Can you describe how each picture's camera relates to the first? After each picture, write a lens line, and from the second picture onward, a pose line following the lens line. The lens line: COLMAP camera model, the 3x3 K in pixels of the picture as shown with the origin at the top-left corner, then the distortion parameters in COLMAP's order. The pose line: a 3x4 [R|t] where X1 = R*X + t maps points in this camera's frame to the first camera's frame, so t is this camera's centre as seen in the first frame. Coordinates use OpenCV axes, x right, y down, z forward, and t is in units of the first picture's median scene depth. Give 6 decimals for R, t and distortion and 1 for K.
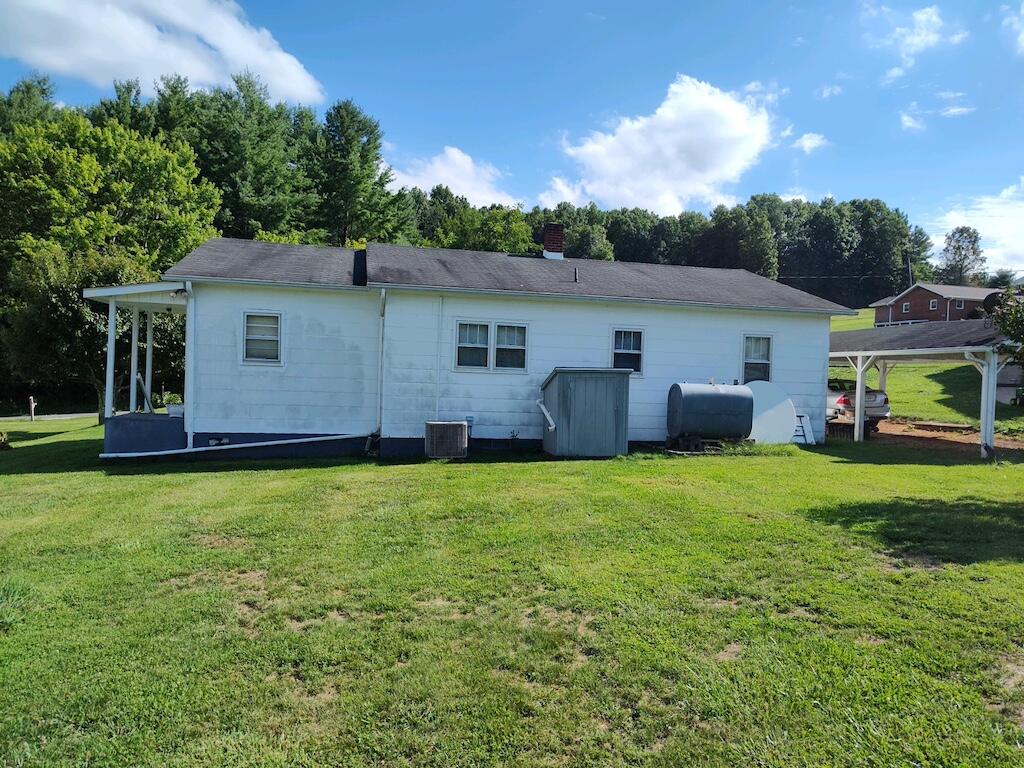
lens RADIAL K [[696.9, 0, 512.0], [0, 696.9, 384.0], [0, 0, 1]] dist [0.071928, -0.090215]
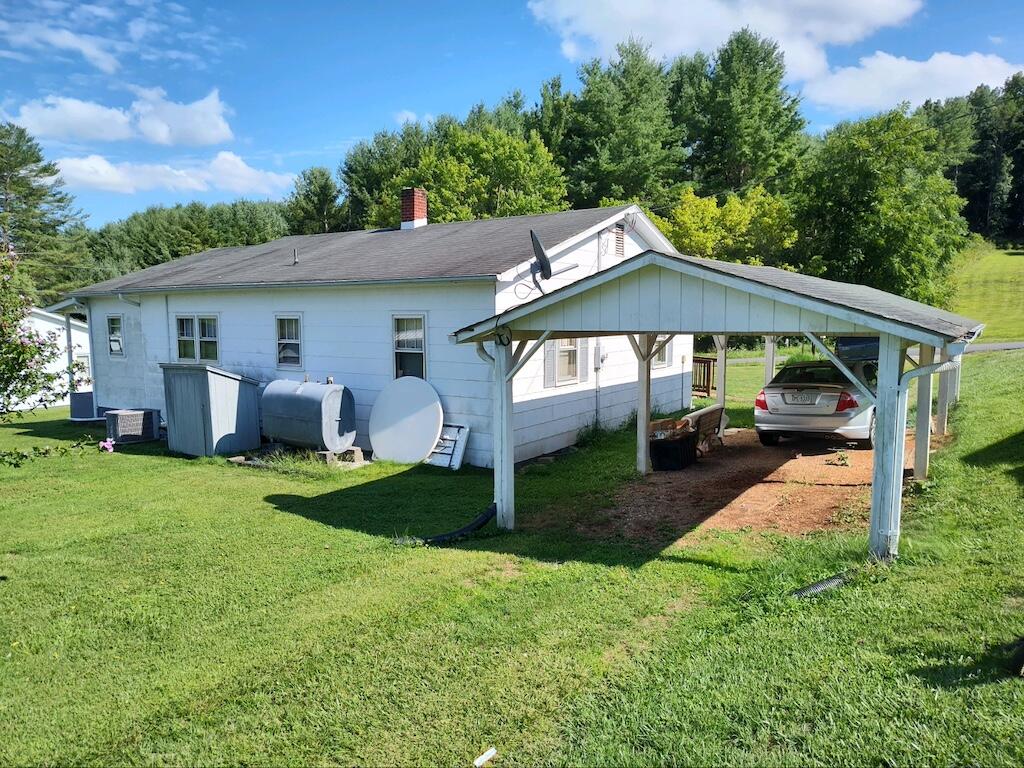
lens RADIAL K [[696.9, 0, 512.0], [0, 696.9, 384.0], [0, 0, 1]] dist [0.071928, -0.090215]
pose [[0.700417, 0.034603, -0.712894, 1.008582], [0.017568, 0.997686, 0.065687, -0.046339], [0.713517, -0.058533, 0.698188, 0.572887]]
